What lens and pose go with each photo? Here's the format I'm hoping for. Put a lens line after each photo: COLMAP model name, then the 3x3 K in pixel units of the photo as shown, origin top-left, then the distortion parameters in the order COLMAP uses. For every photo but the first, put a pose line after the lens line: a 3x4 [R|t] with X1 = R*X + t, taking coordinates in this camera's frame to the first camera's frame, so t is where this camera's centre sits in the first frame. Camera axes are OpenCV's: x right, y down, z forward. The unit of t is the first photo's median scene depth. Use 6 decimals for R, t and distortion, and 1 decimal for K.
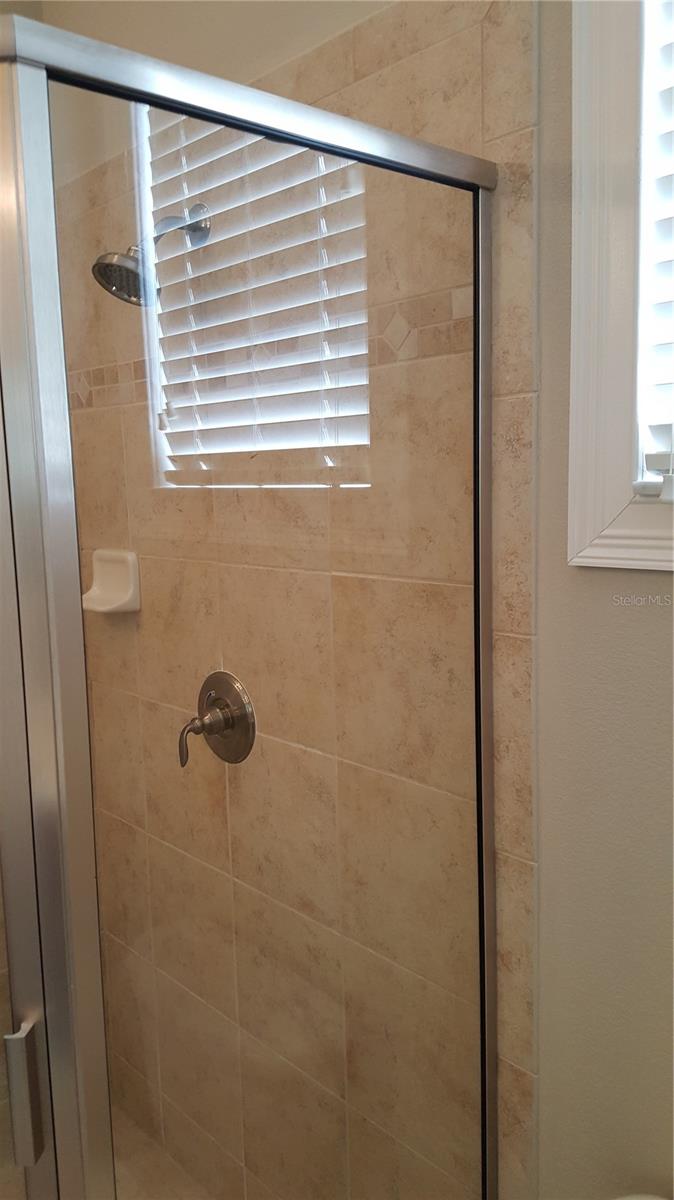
lens RADIAL K [[893.2, 0, 327.4], [0, 893.2, 592.2], [0, 0, 1]] dist [0.088443, -0.130388]
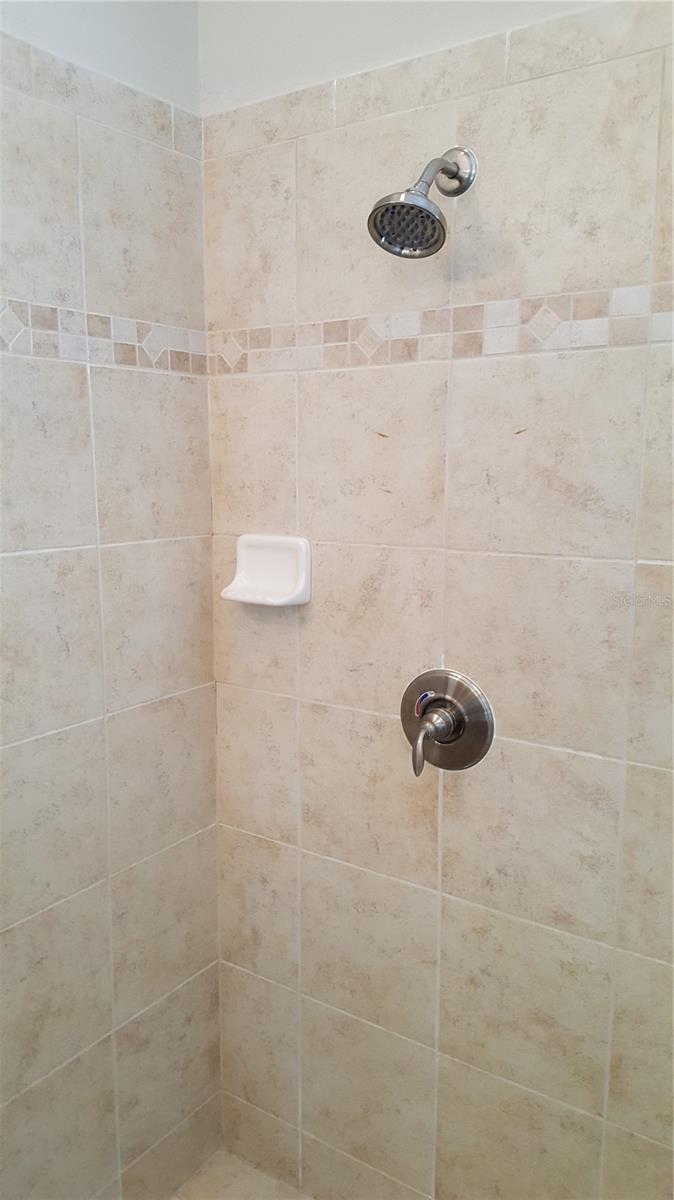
lens RADIAL K [[893.2, 0, 316.4], [0, 893.2, 600.6], [0, 0, 1]] dist [0.088443, -0.130388]
pose [[0.977025, -0.004933, 0.213068, -0.513083], [0.000227, 0.999756, 0.022104, -0.002106], [-0.213125, -0.021547, 0.976787, 0.164141]]
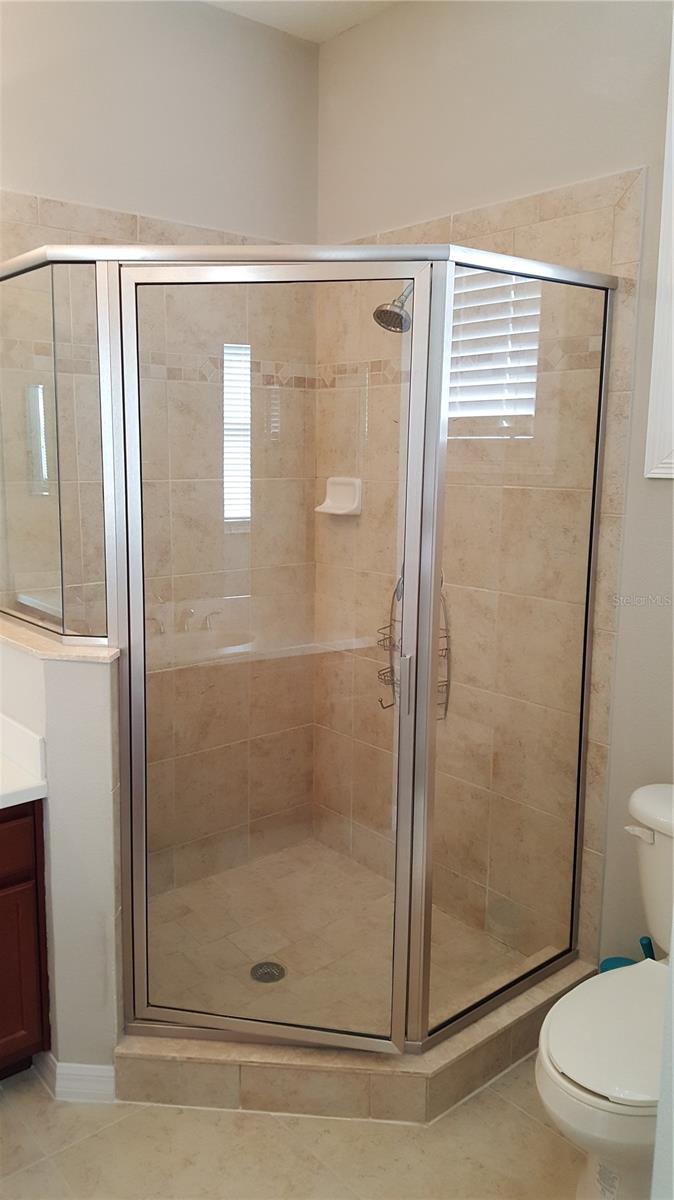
lens RADIAL K [[893.2, 0, 310.9], [0, 893.2, 589.3], [0, 0, 1]] dist [0.088443, -0.130388]
pose [[0.997978, 0.043067, -0.046736, -0.284898], [-0.041834, 0.998759, 0.027040, 0.150651], [0.047843, -0.025031, 0.998541, -0.814997]]
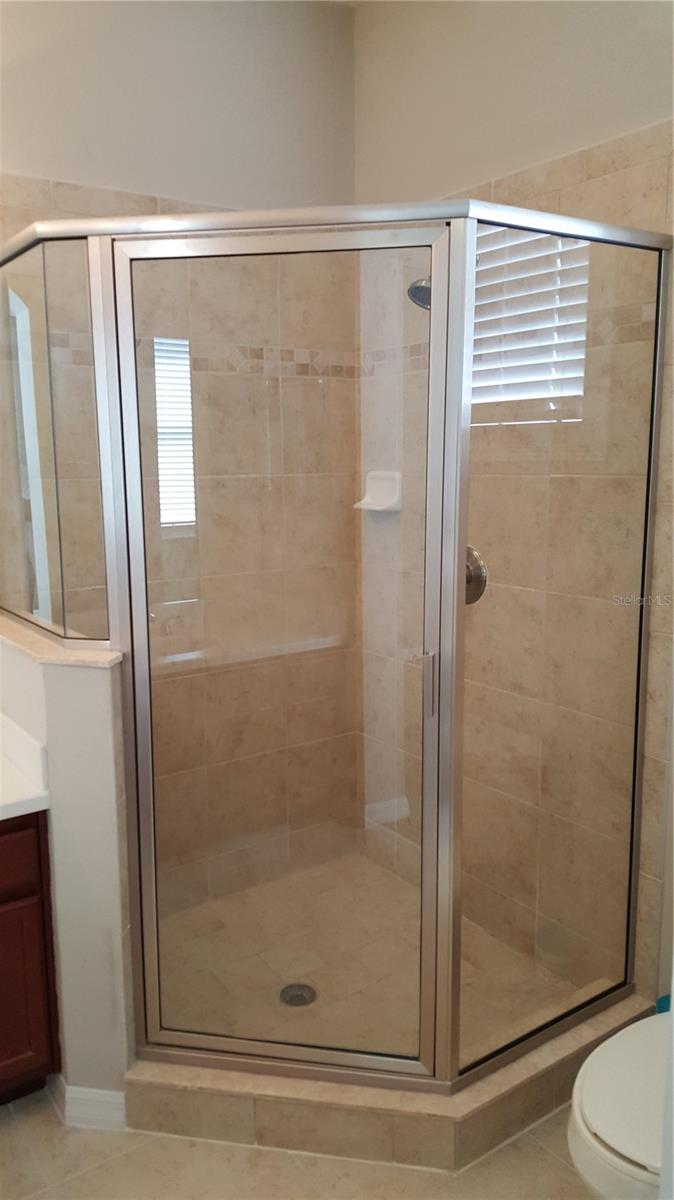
lens RADIAL K [[893.2, 0, 310.6], [0, 893.2, 602.5], [0, 0, 1]] dist [0.088443, -0.130388]
pose [[0.989767, 0.039189, -0.137208, -0.192476], [-0.034054, 0.998636, 0.039570, 0.159139], [0.138571, -0.034493, 0.989752, -0.693716]]
